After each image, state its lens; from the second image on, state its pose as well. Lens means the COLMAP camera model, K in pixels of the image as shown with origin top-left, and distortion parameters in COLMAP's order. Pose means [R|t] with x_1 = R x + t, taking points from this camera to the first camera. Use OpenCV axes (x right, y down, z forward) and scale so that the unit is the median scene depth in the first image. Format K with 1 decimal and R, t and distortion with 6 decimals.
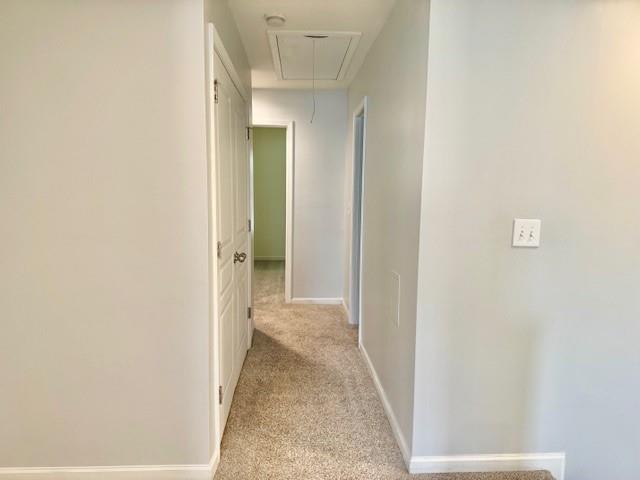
lens RADIAL K [[452.6, 0, 320.0], [0, 452.6, 240.0], [0, 0, 1]] dist [0.069416, -0.087559]
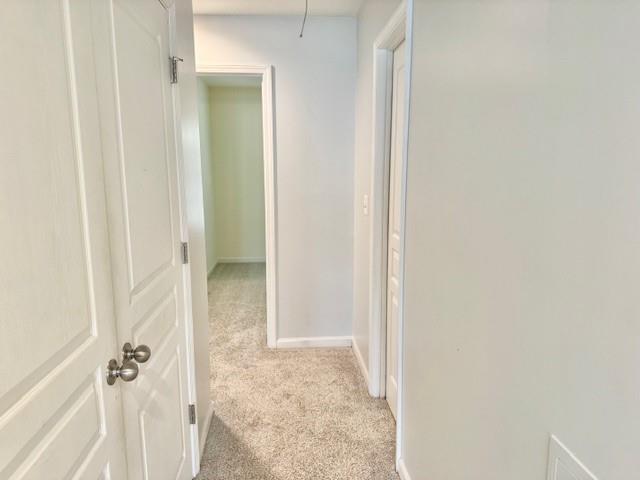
lens RADIAL K [[452.6, 0, 320.0], [0, 452.6, 240.0], [0, 0, 1]] dist [0.069416, -0.087559]
pose [[0.999620, -0.020644, 0.018286, -0.008869], [0.019717, 0.998580, 0.049484, -0.050911], [-0.019282, -0.049104, 0.998608, 0.356915]]
